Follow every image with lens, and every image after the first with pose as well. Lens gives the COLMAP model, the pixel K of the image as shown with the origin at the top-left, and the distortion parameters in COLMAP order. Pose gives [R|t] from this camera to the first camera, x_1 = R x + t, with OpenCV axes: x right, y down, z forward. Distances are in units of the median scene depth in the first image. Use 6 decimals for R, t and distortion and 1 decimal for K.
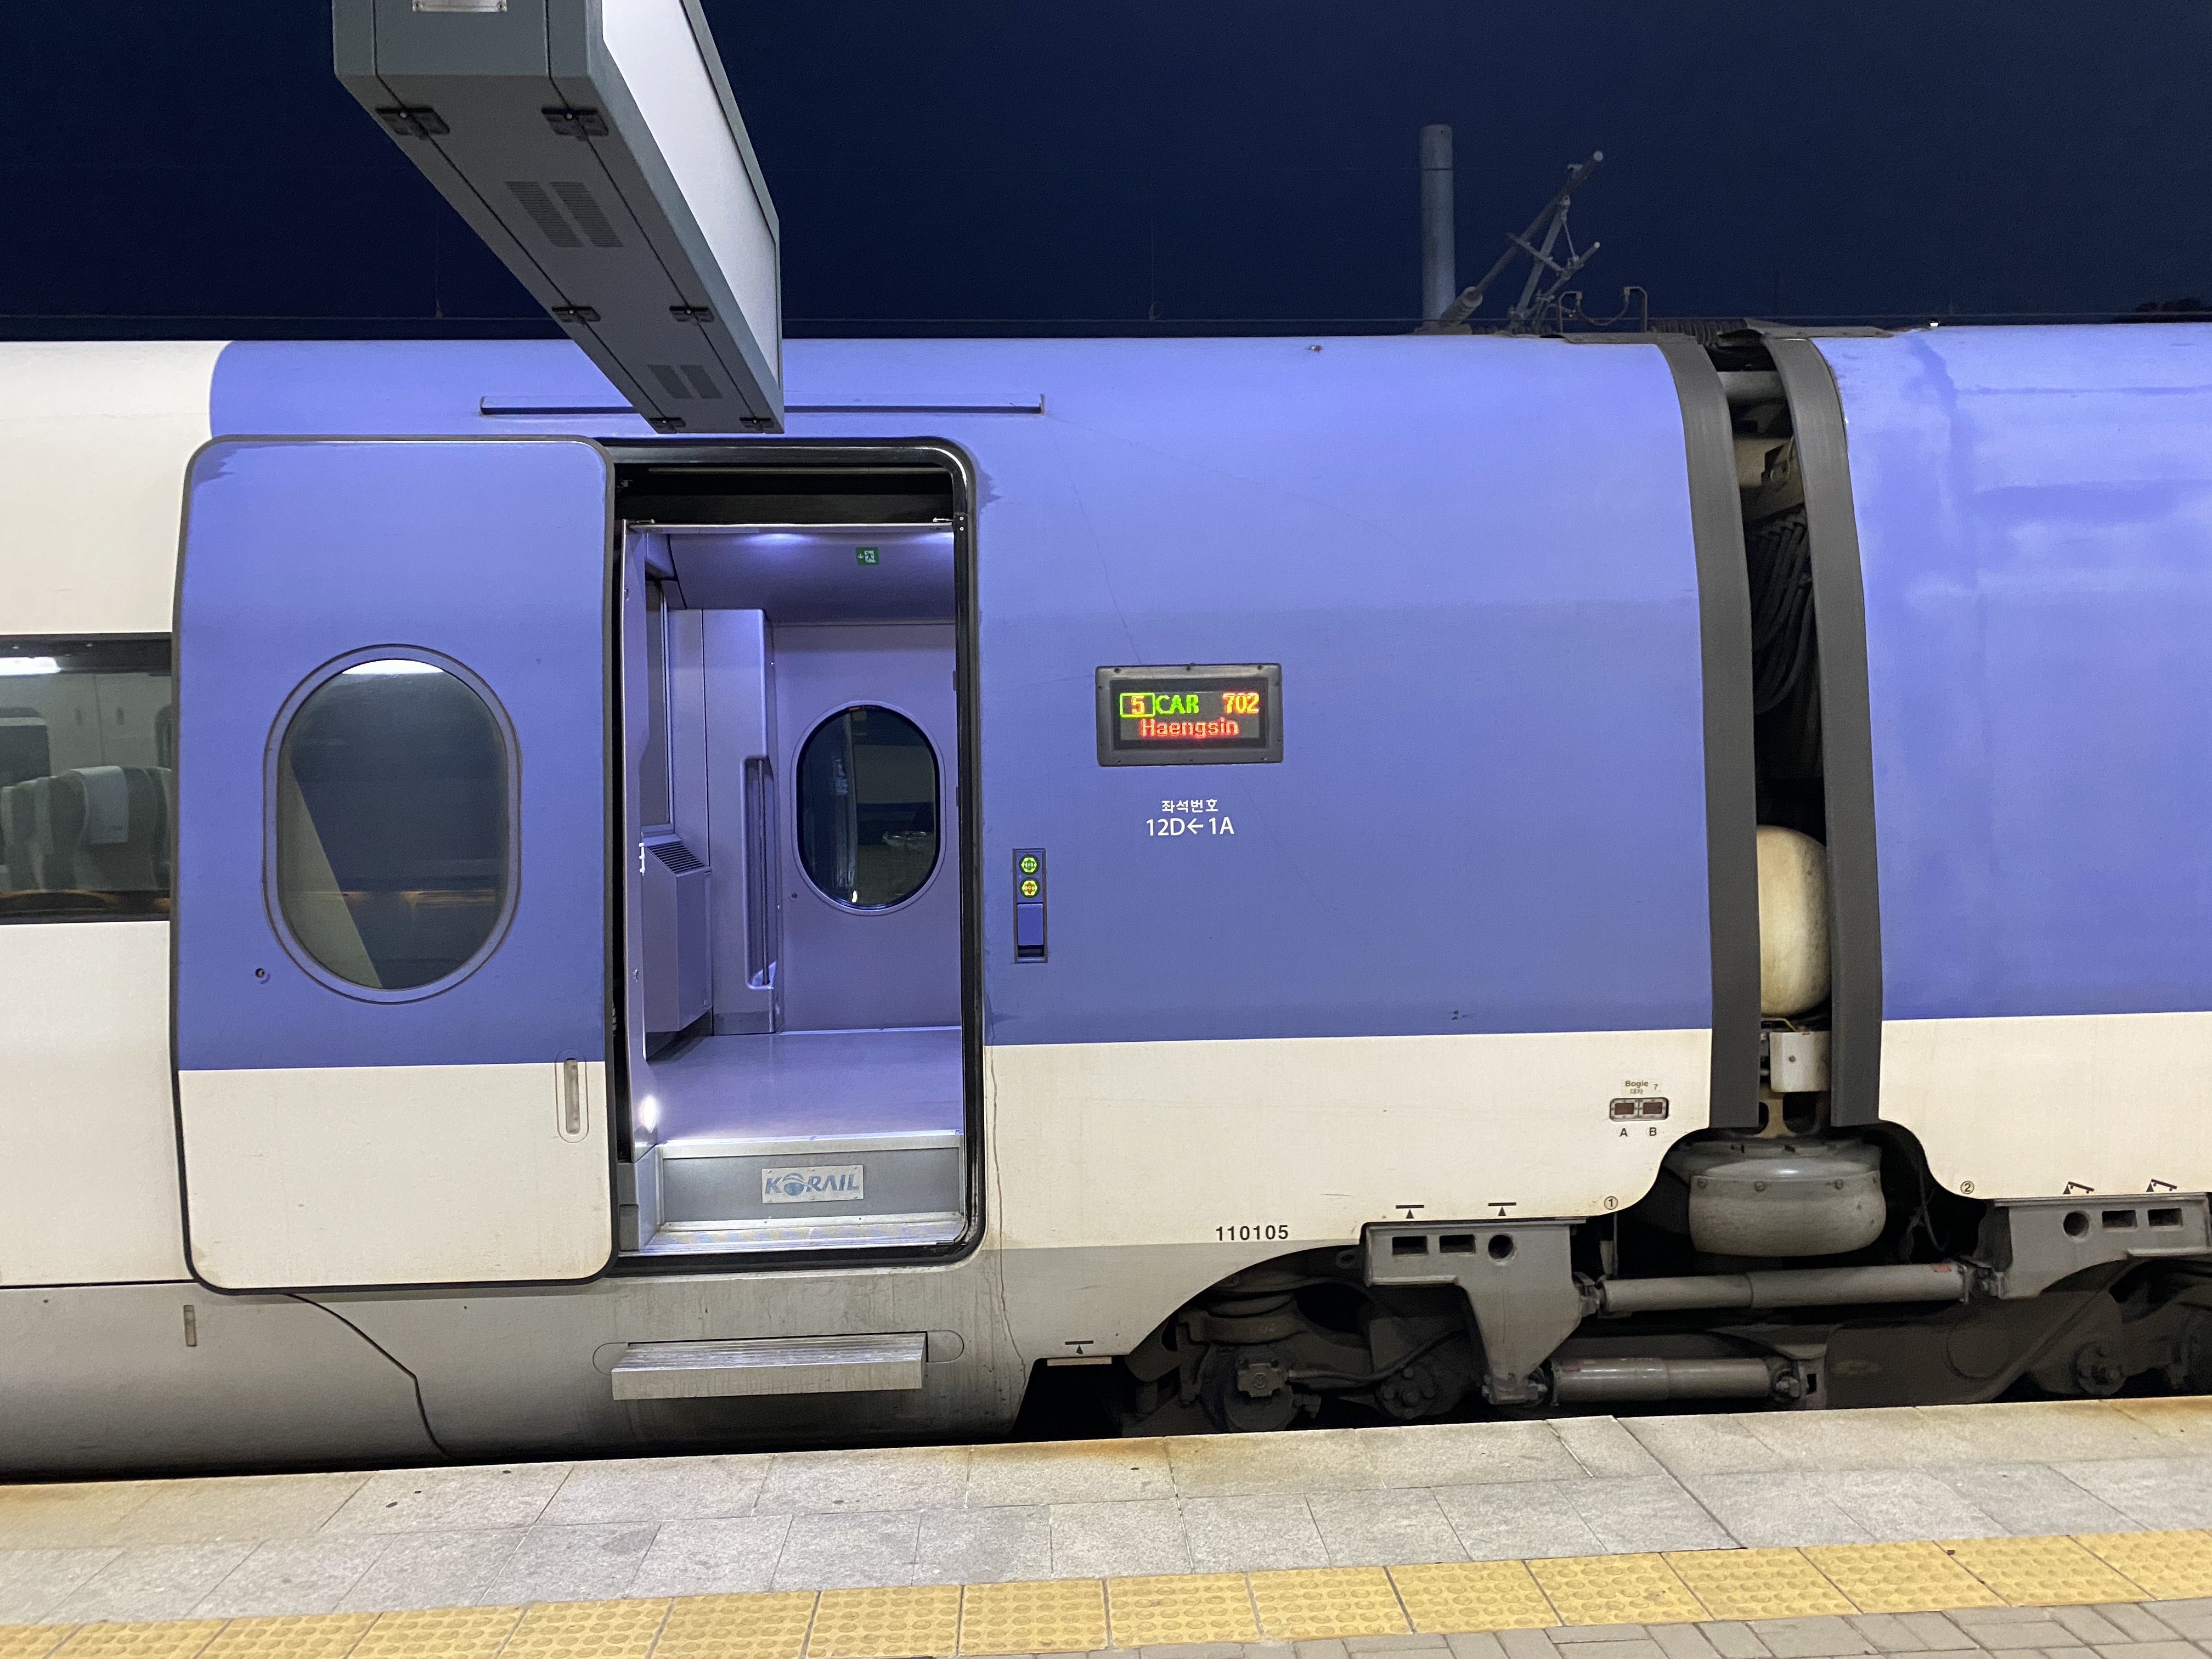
lens RADIAL K [[1692.7, 0, 1081.8], [0, 1692.7, 881.4], [0, 0, 1]] dist [0.038858, 0.000373]
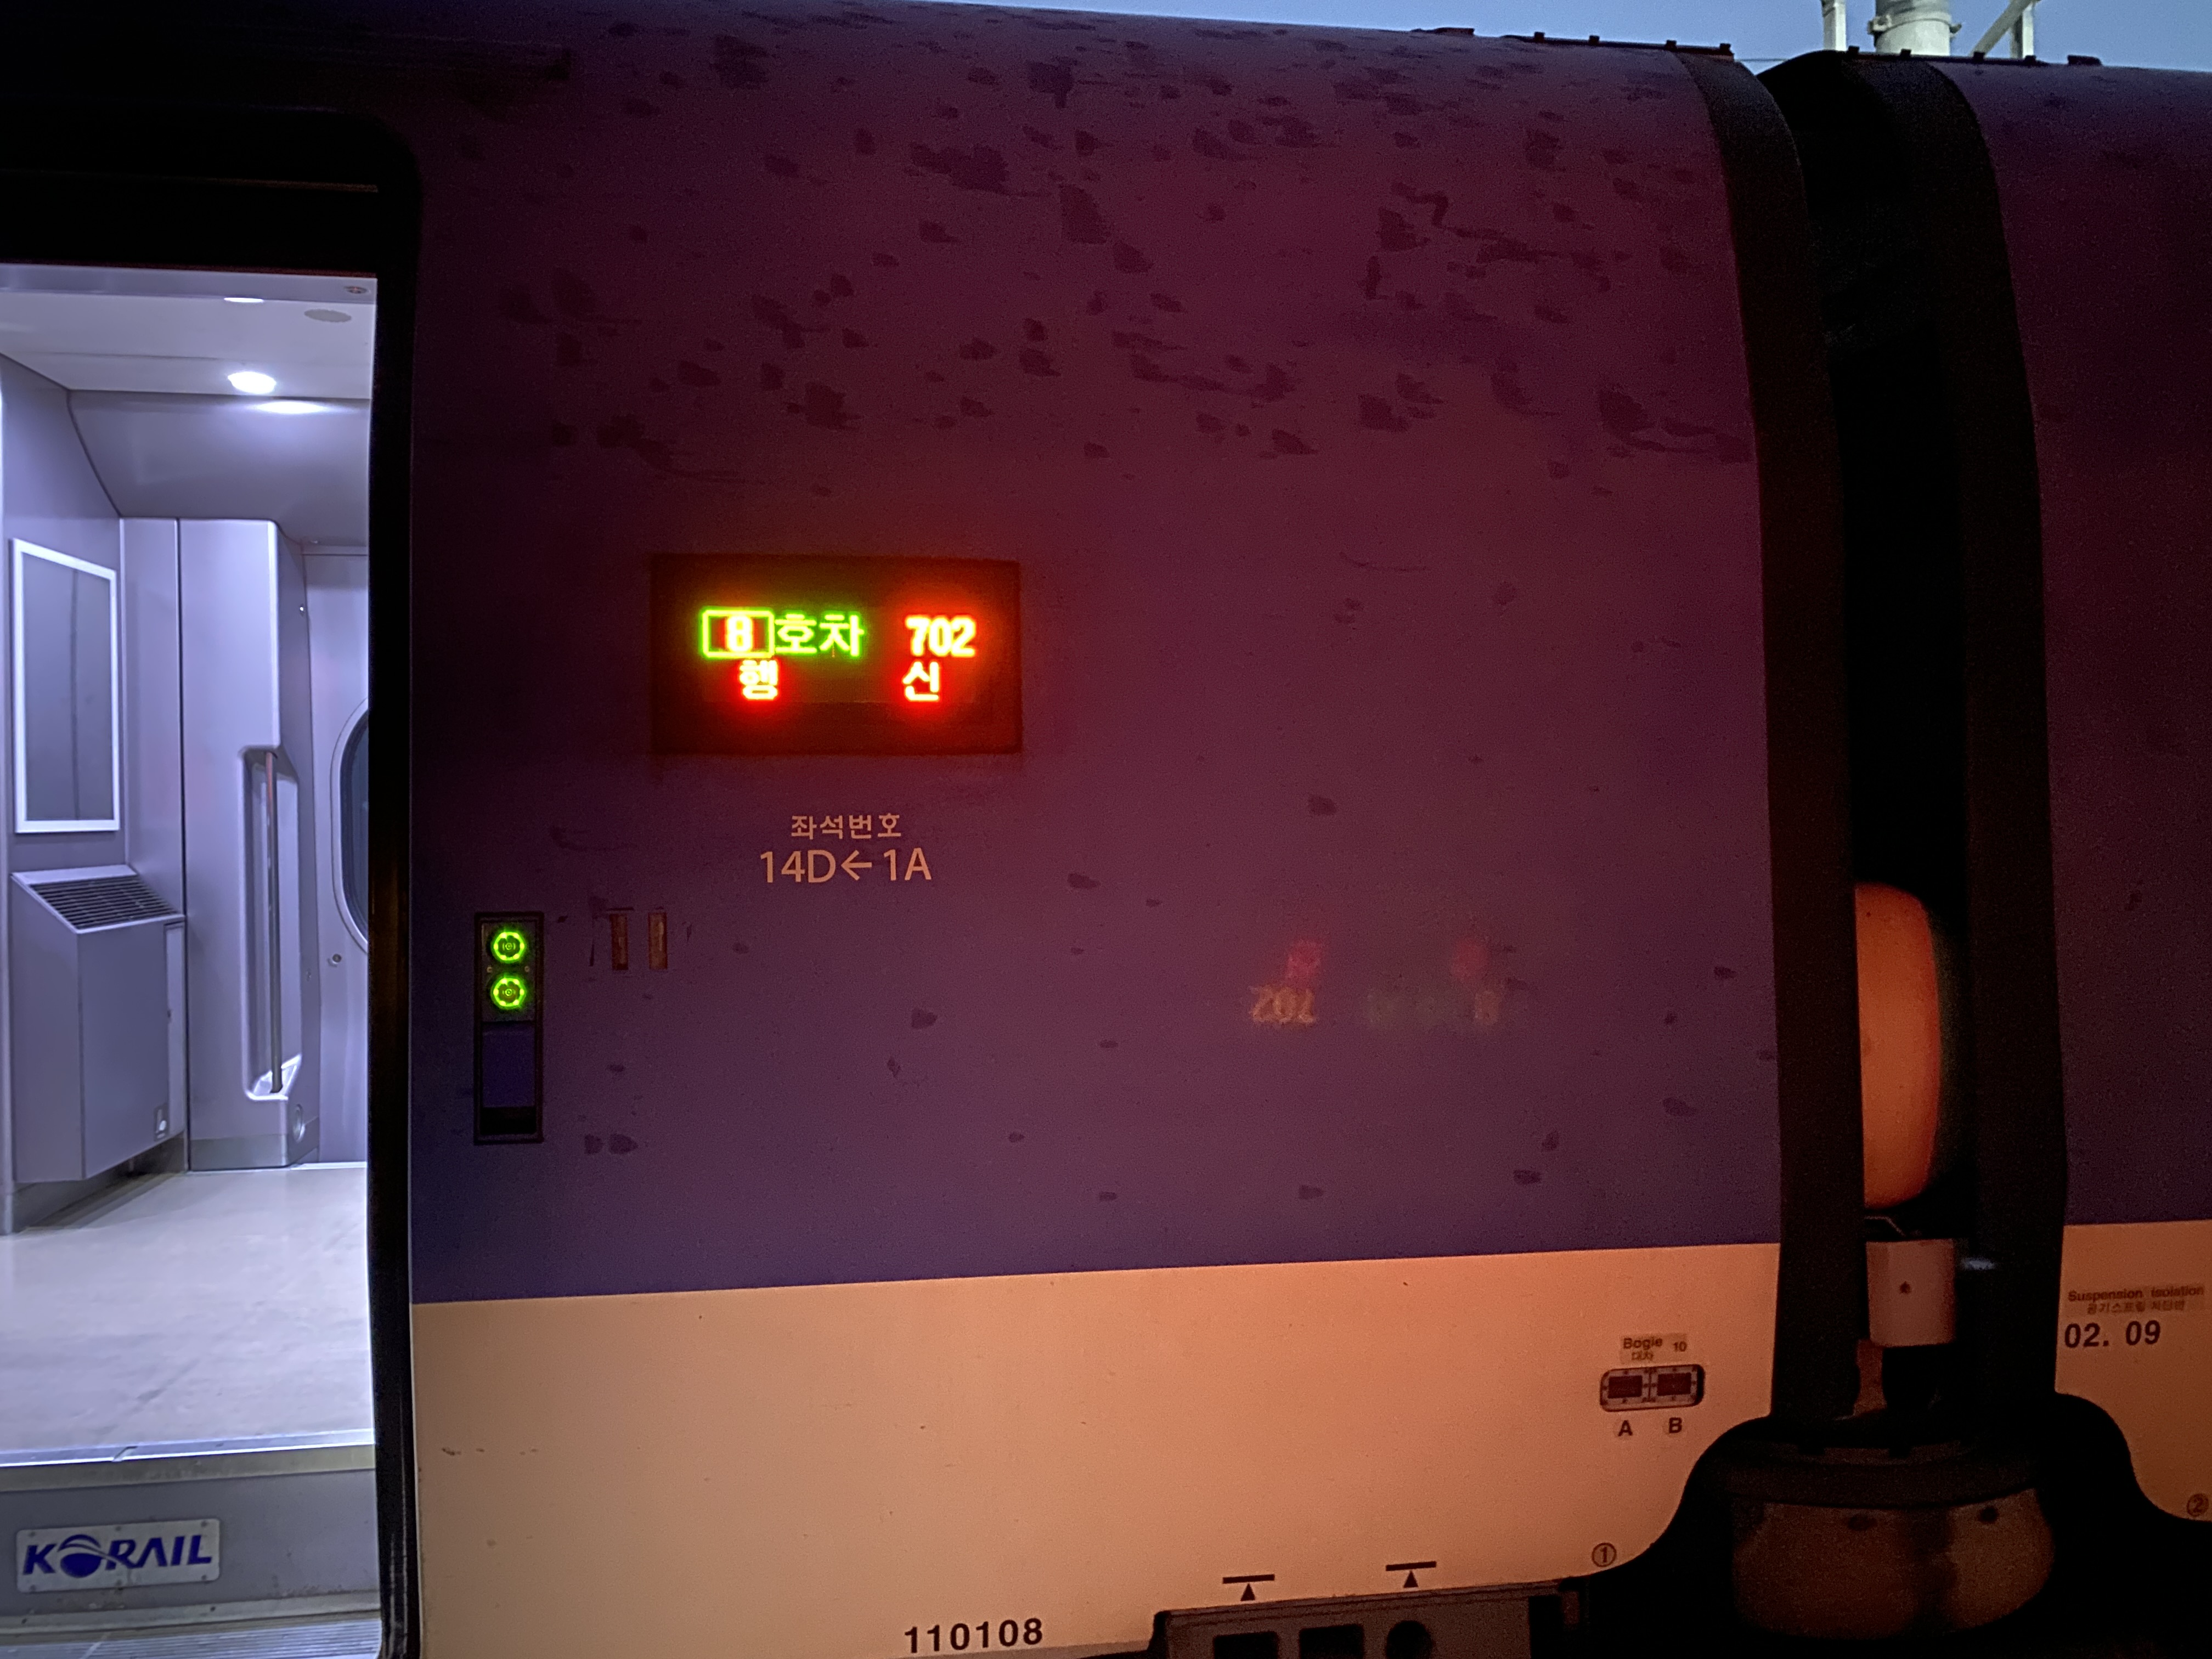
lens RADIAL K [[1692.7, 0, 1103.1], [0, 1692.7, 826.2], [0, 0, 1]] dist [0.038858, 0.000373]
pose [[0.993503, 0.015265, 0.112782, 0.084206], [-0.009647, 0.998693, -0.050184, -0.018715], [-0.113401, 0.048770, 0.992352, 0.457791]]
